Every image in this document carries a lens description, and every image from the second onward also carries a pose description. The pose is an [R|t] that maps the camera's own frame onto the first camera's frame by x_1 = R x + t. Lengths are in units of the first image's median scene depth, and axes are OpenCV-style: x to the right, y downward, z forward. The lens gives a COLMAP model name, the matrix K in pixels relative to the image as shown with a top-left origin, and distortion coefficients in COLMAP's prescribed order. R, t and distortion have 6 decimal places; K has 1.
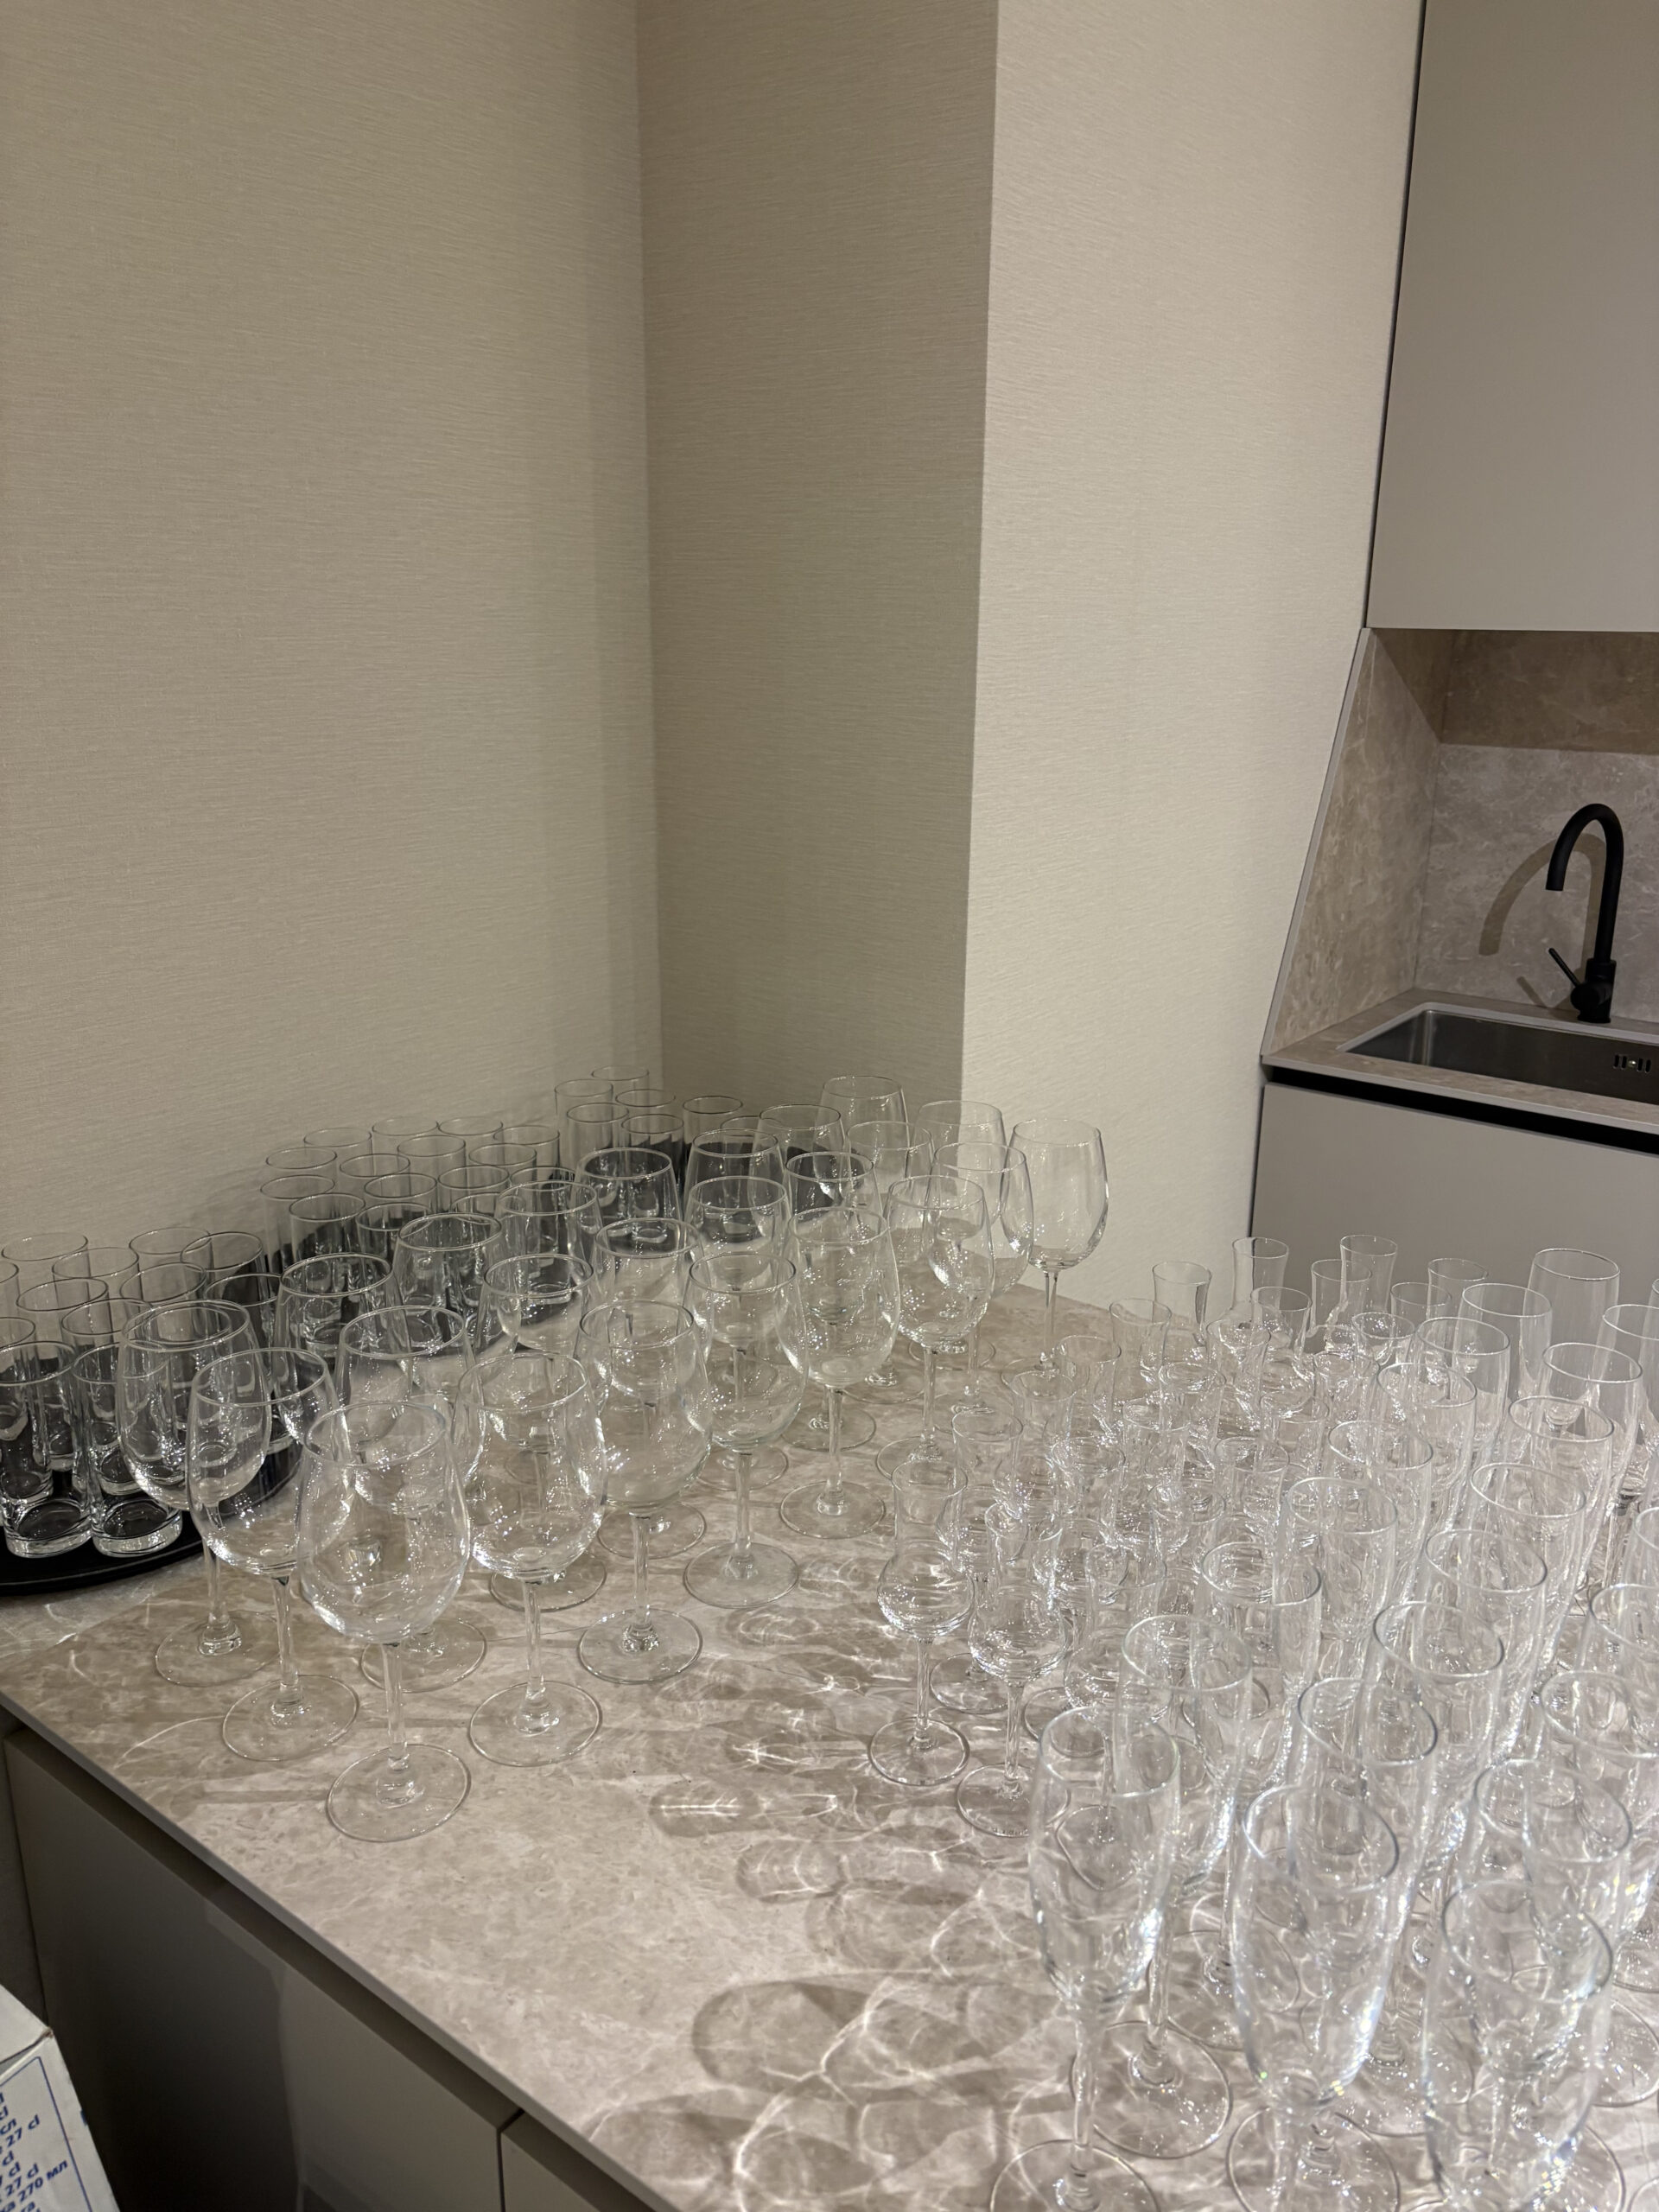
lens RADIAL K [[1693.0, 0, 846.8], [0, 1693.0, 1098.8], [0, 0, 1]] dist [0.028879, -0.037732]
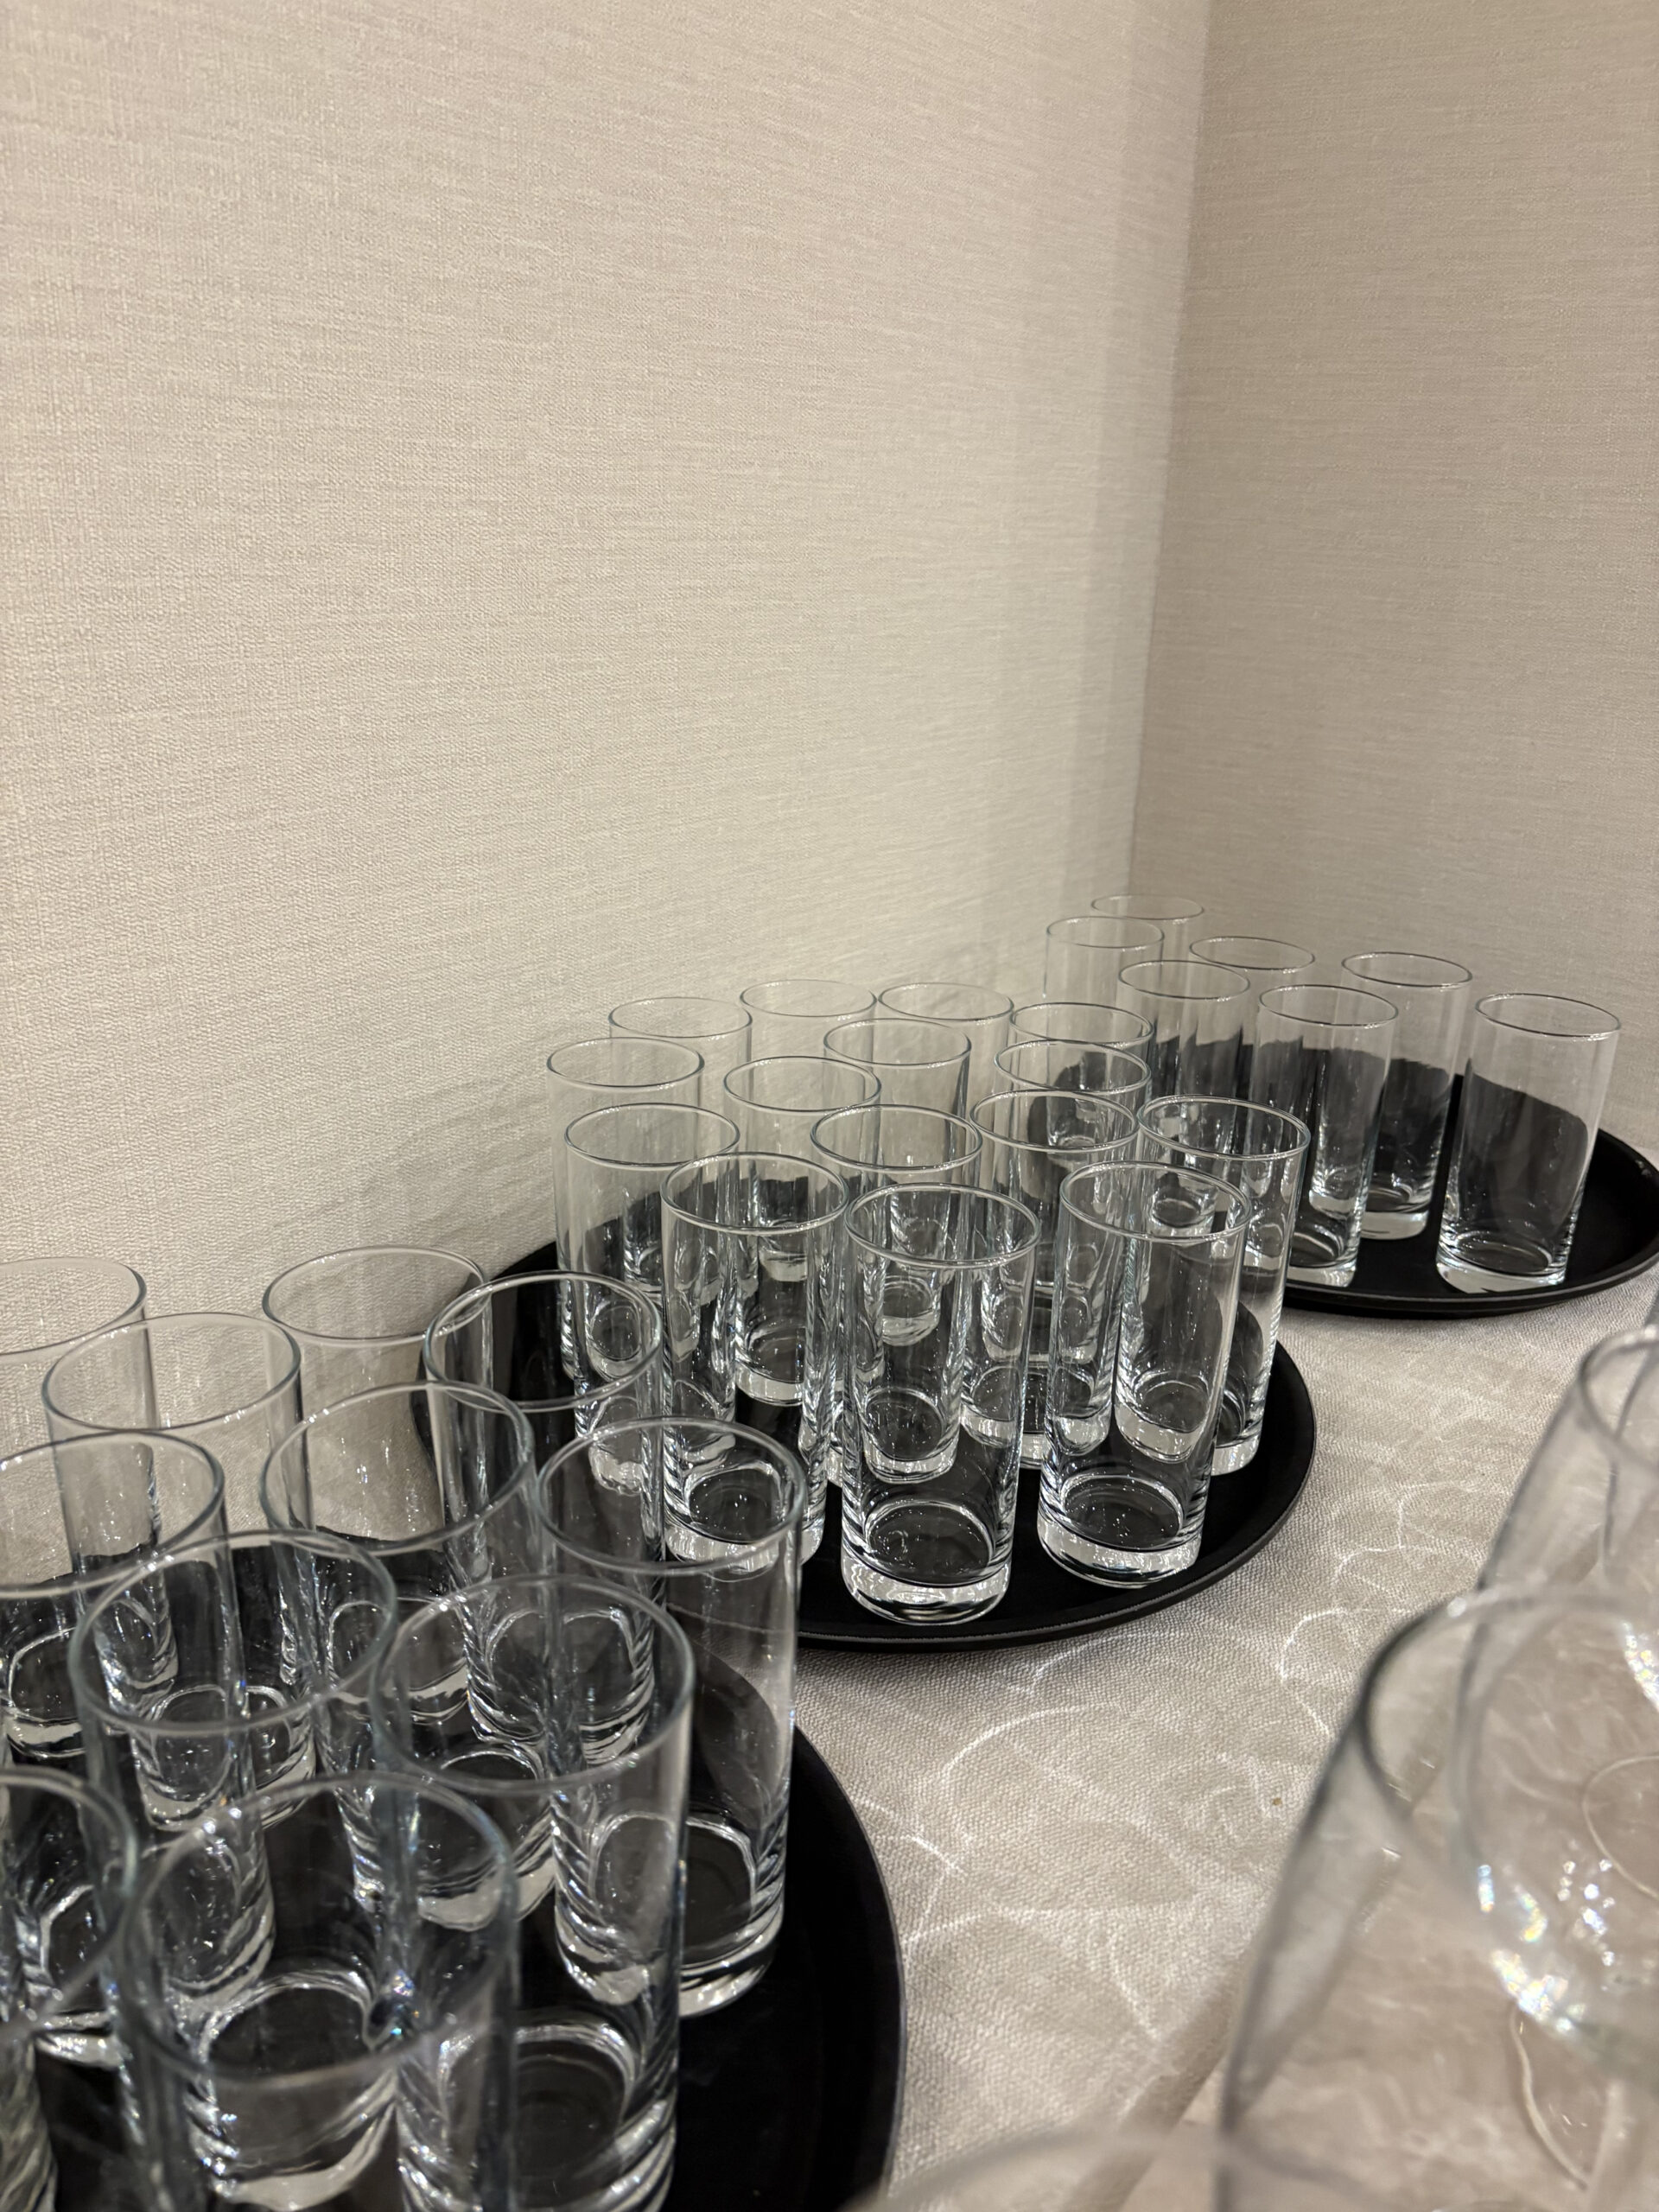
lens RADIAL K [[1693.0, 0, 833.7], [0, 1693.0, 1106.4], [0, 0, 1]] dist [0.028879, -0.037732]
pose [[0.999705, 0.022825, -0.008318, -0.395647], [-0.022267, 0.997837, 0.061847, 0.028195], [0.009712, -0.061644, 0.998051, 0.854986]]
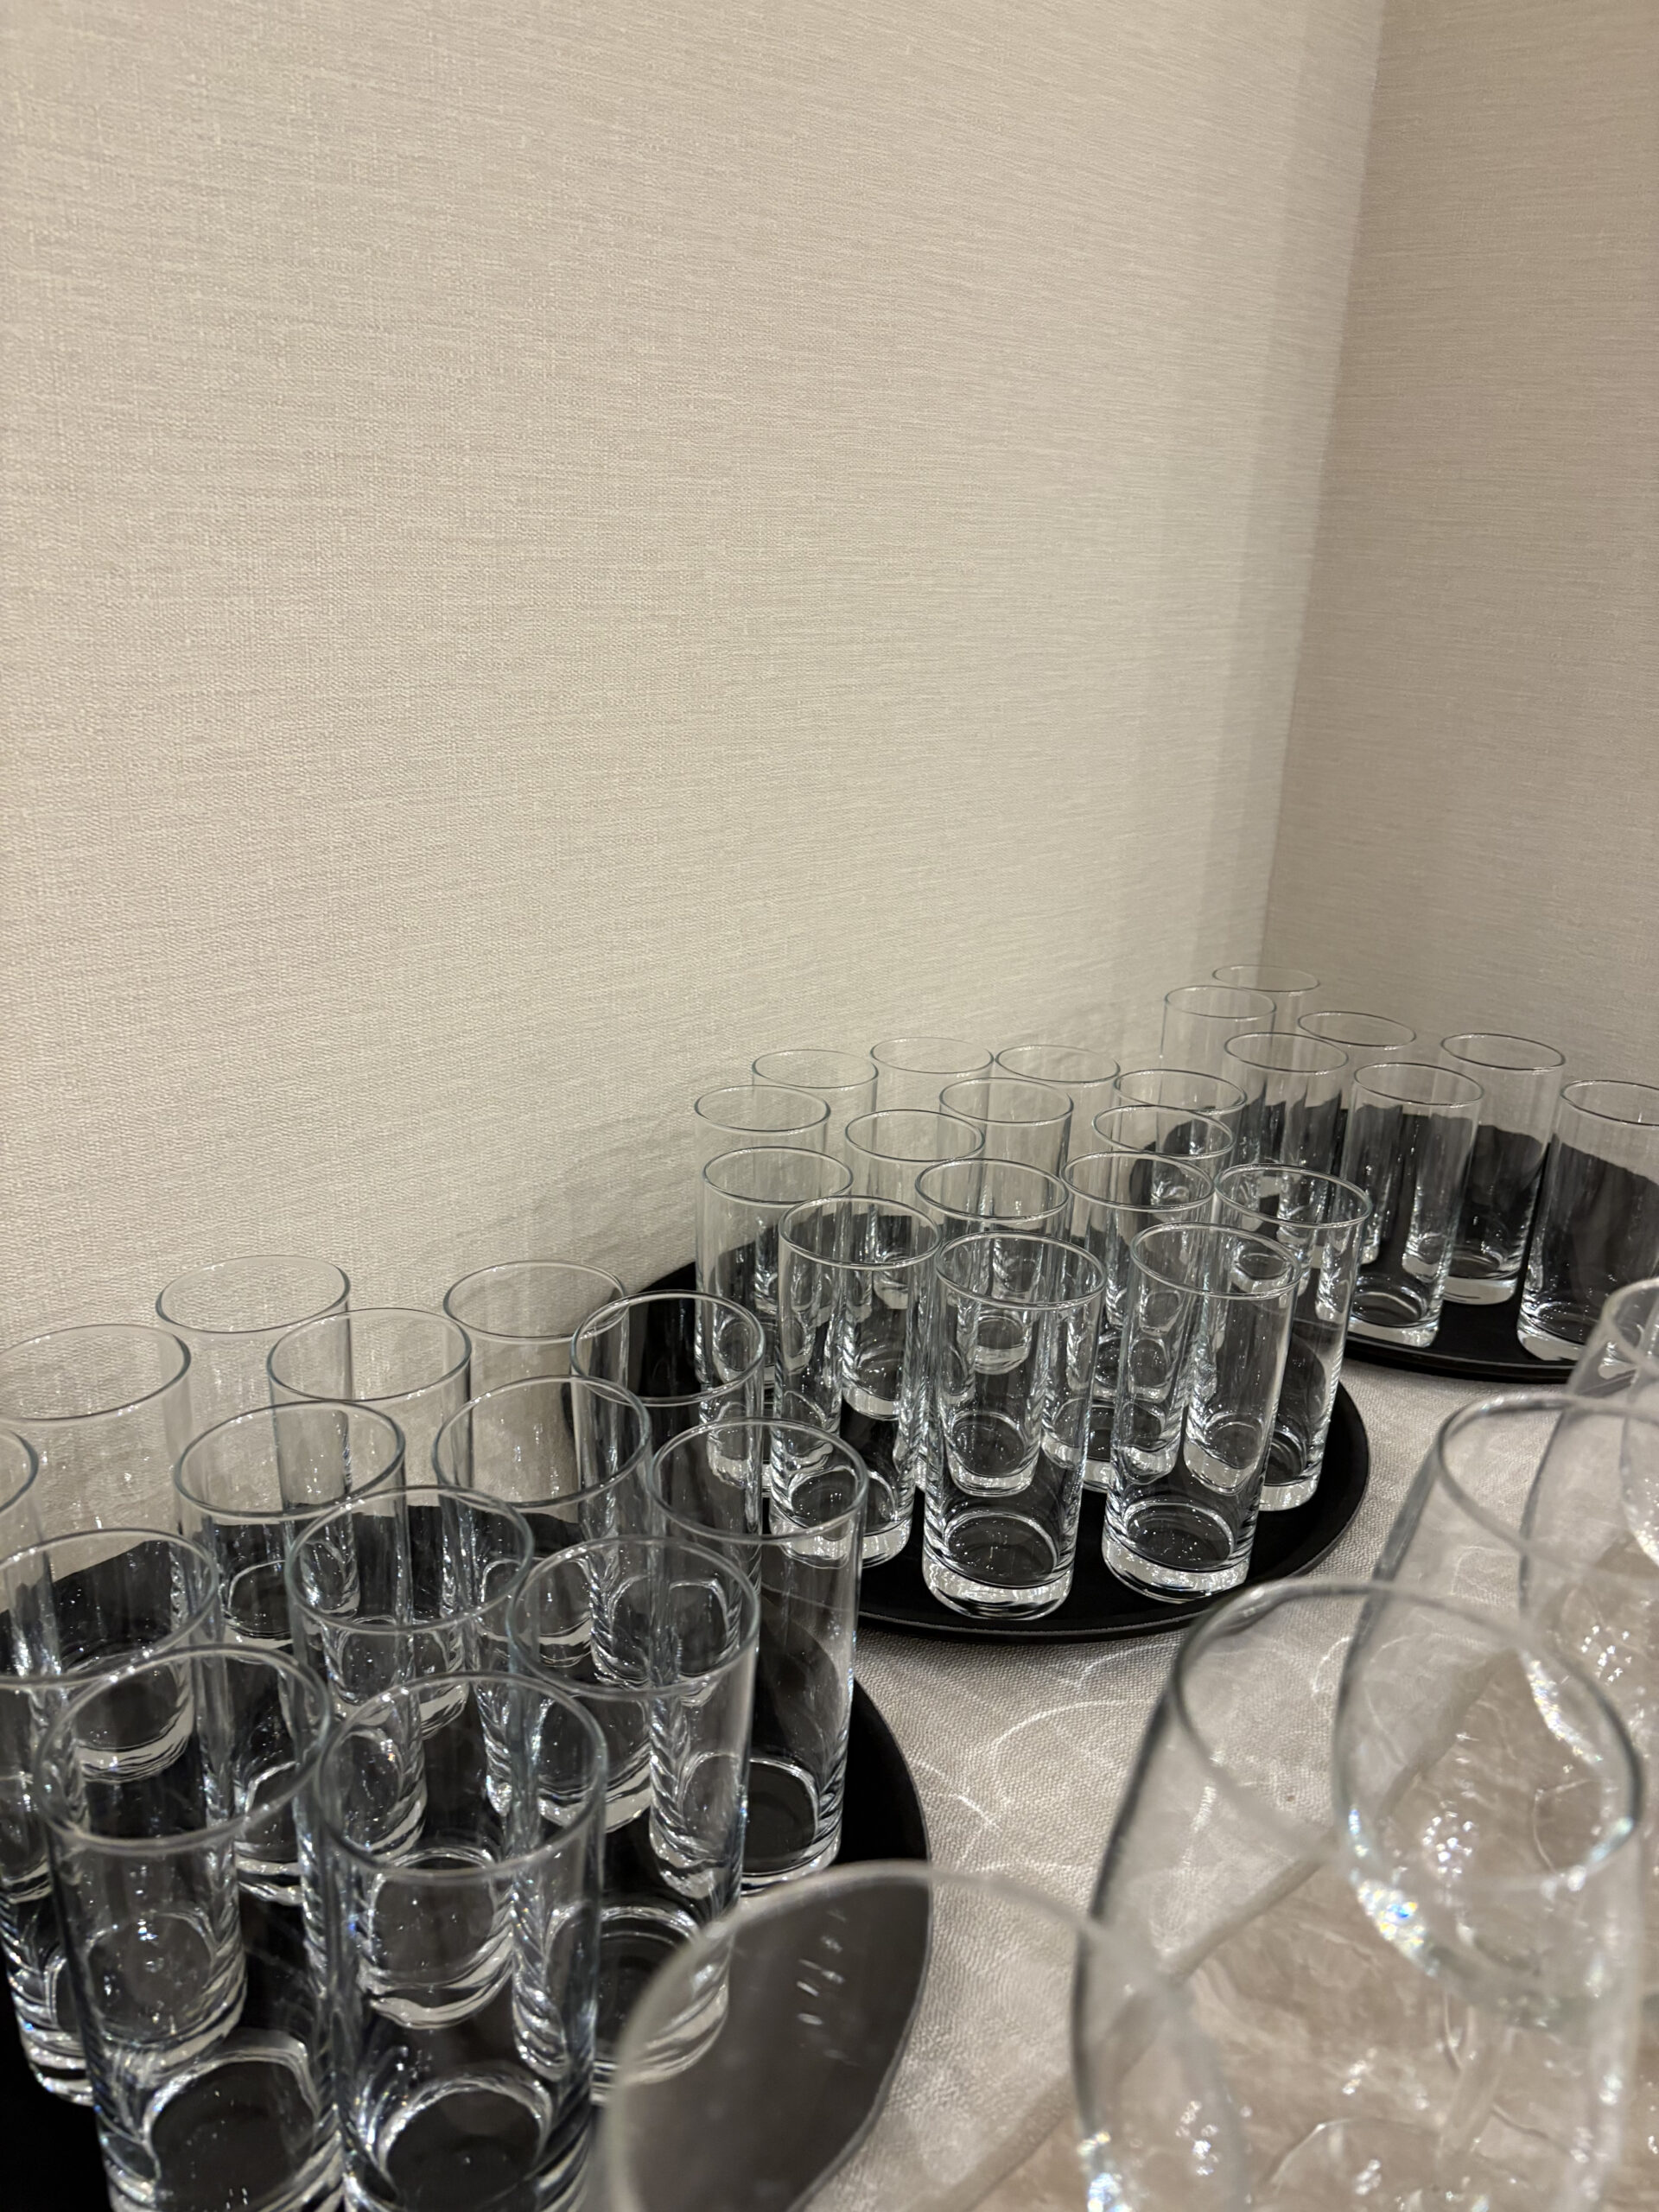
lens RADIAL K [[1693.0, 0, 832.0], [0, 1693.0, 1106.3], [0, 0, 1]] dist [0.028879, -0.037732]
pose [[0.990970, 0.071017, -0.113730, -0.367769], [-0.065143, 0.996383, 0.054564, 0.010119], [0.117193, -0.046663, 0.992012, 0.775640]]
